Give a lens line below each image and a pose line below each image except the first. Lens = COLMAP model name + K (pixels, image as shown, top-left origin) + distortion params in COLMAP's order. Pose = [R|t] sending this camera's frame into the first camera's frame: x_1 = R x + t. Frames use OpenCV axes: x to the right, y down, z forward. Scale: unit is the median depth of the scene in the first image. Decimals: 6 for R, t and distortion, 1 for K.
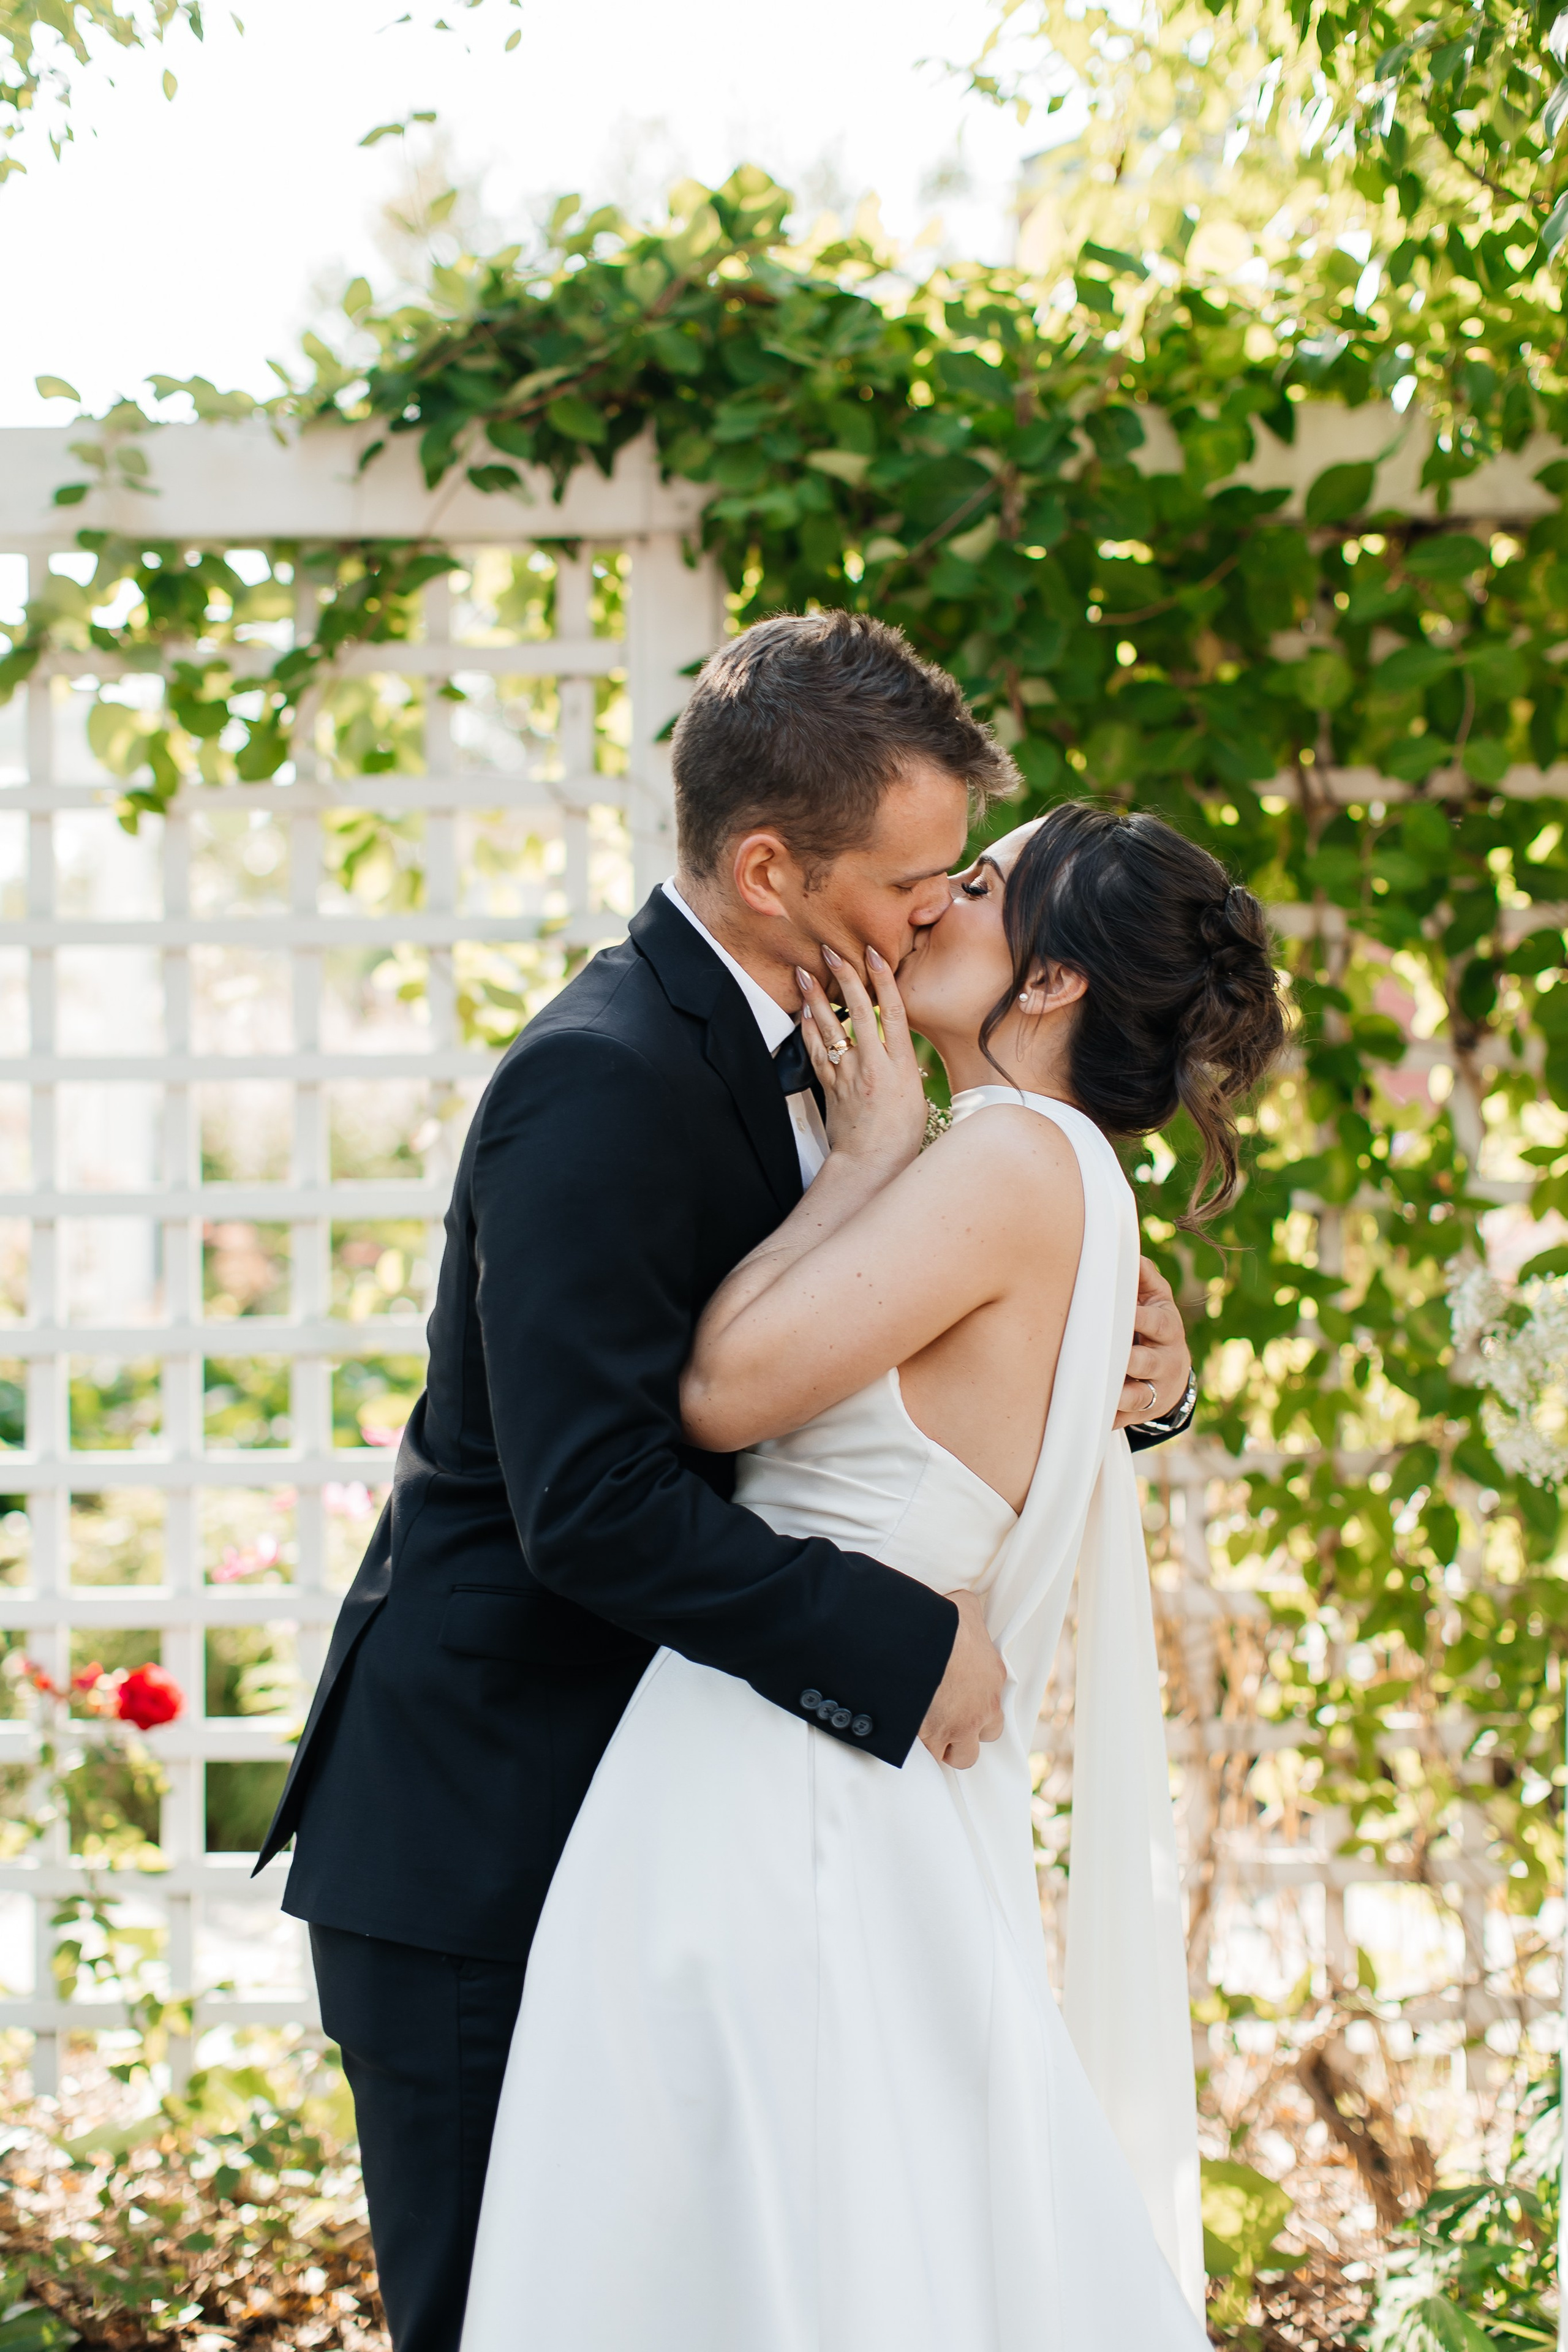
lens RADIAL K [[3576.1, 0, 776.9], [0, 3576.1, 1100.9], [0, 0, 1]] dist [0.033862, 0.000000]
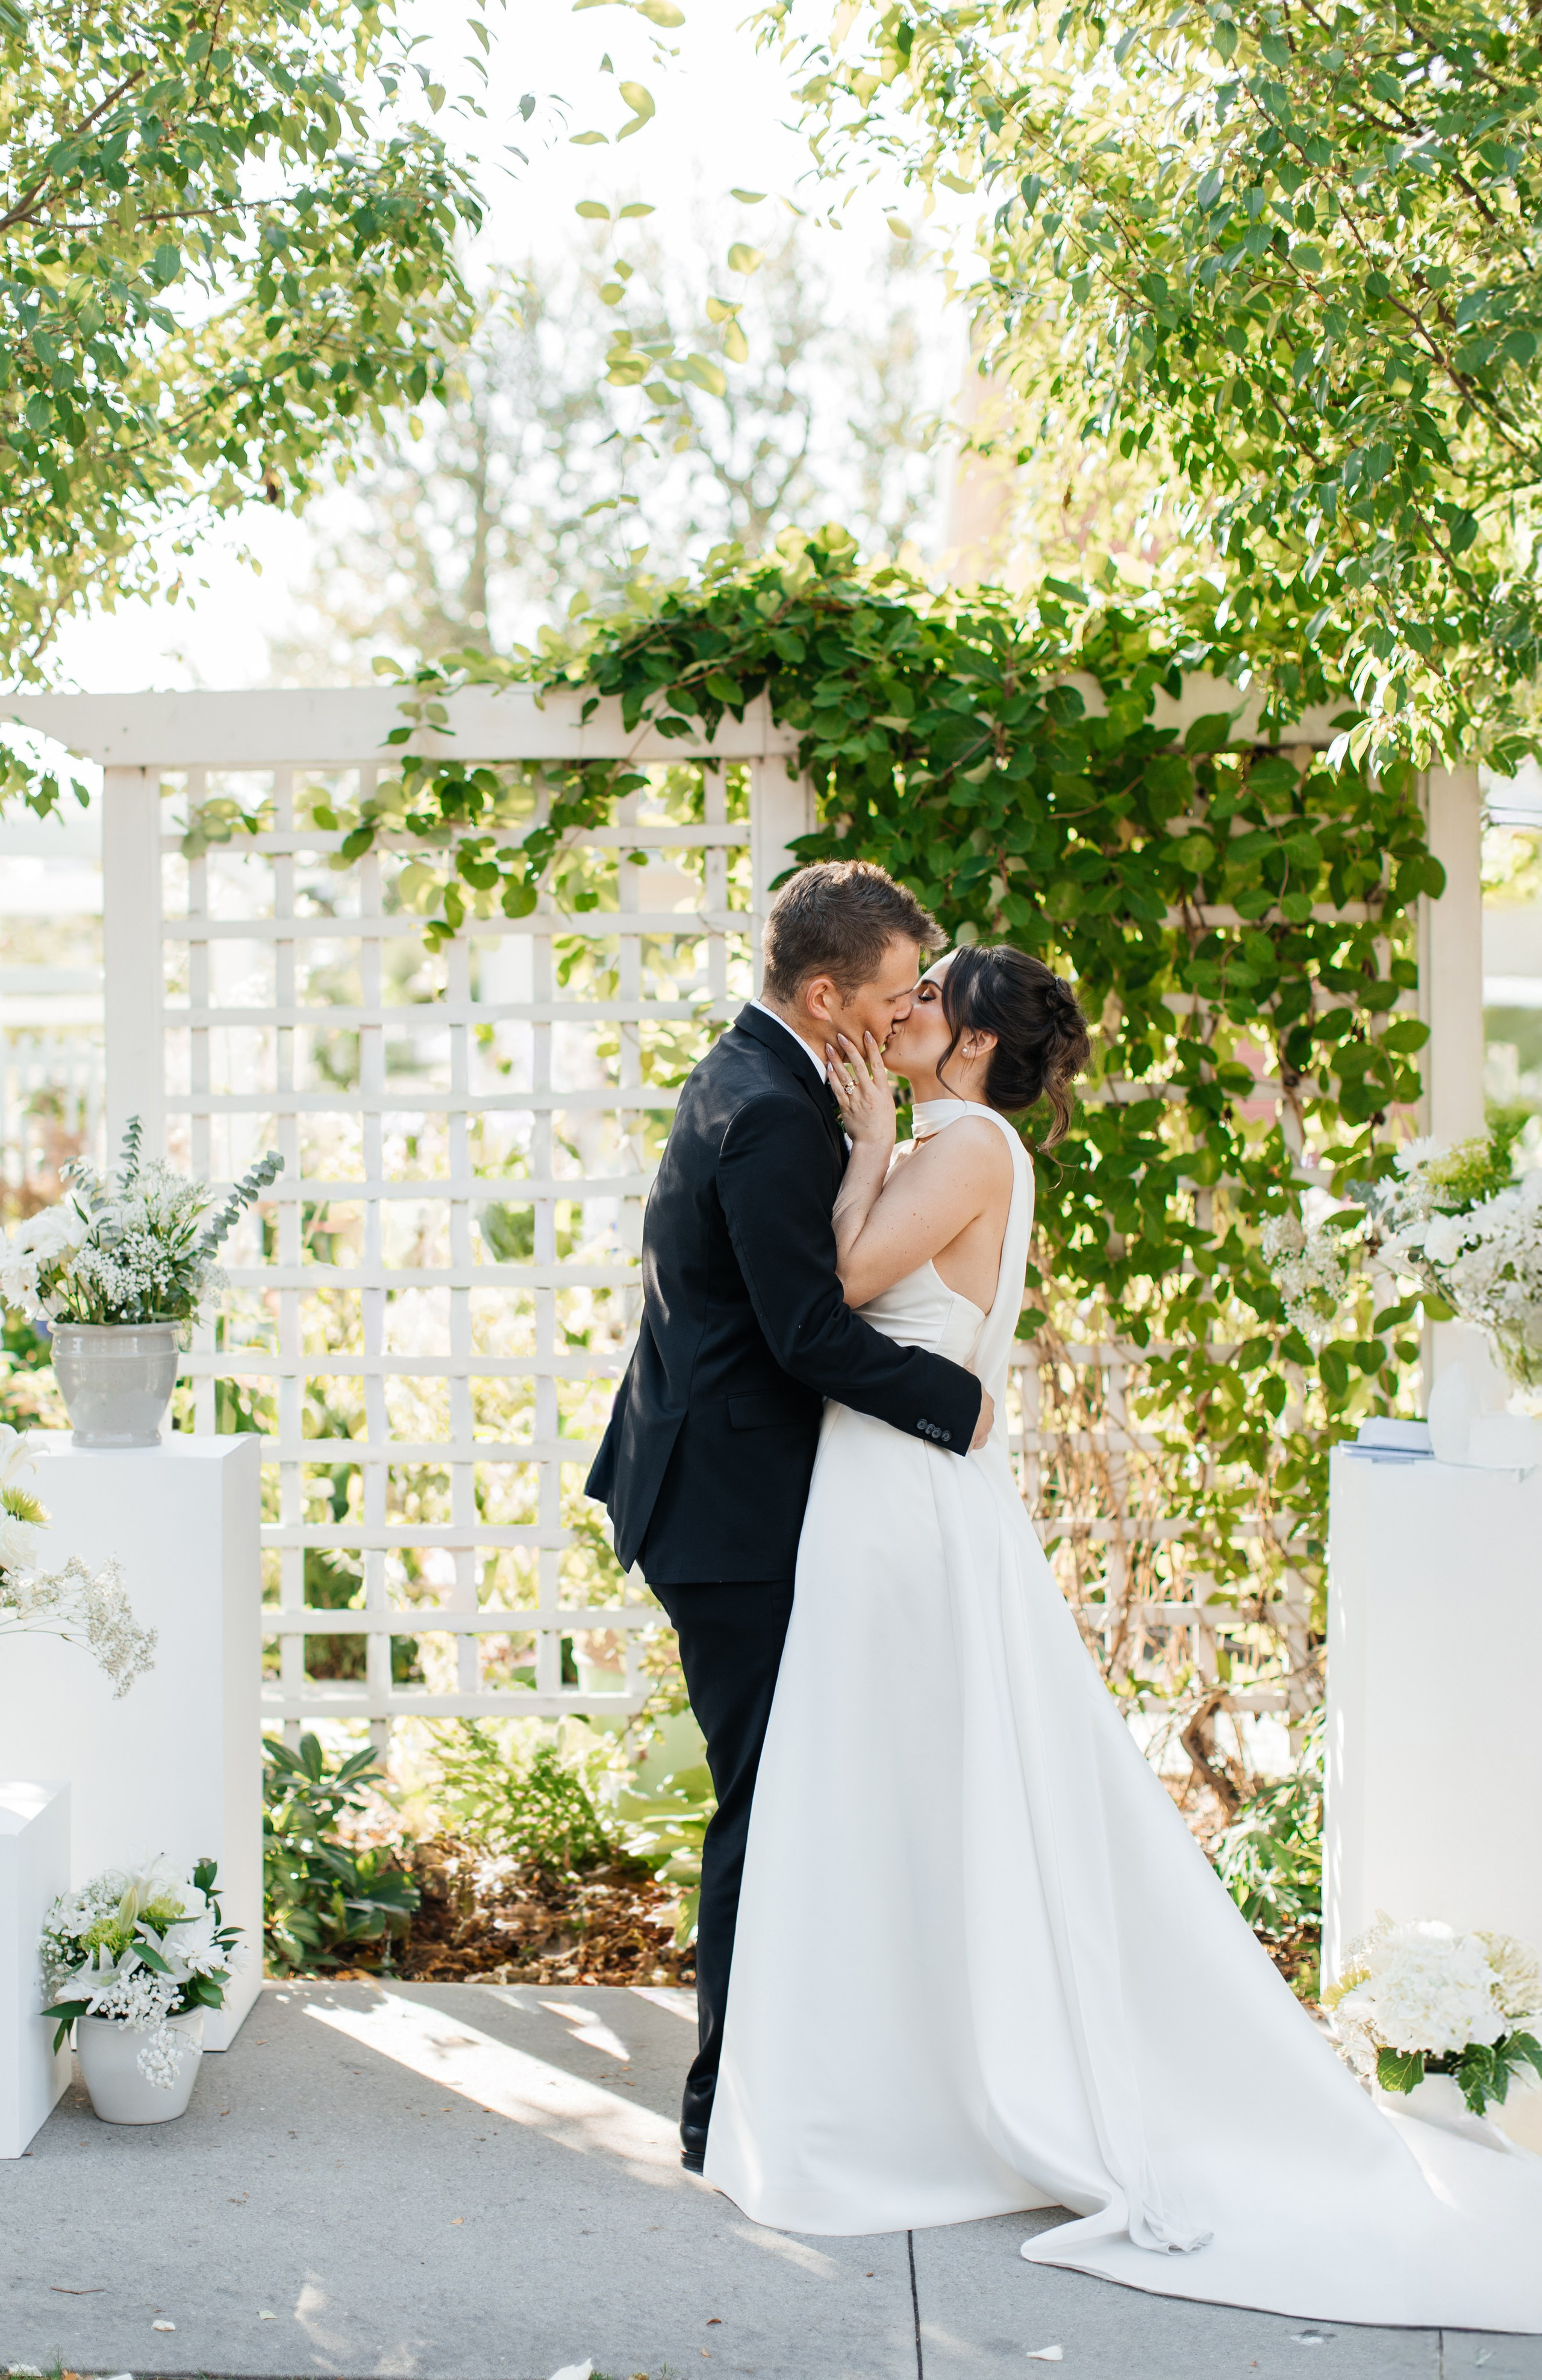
lens RADIAL K [[3613.3, 0, 685.6], [0, 3613.3, 1197.7], [0, 0, 1]] dist [0.011960, 0.000000]
pose [[0.999990, -0.002752, -0.003638, -0.065721], [0.002812, 0.999859, 0.016564, 0.007364], [0.003592, -0.016575, 0.999856, -0.579725]]
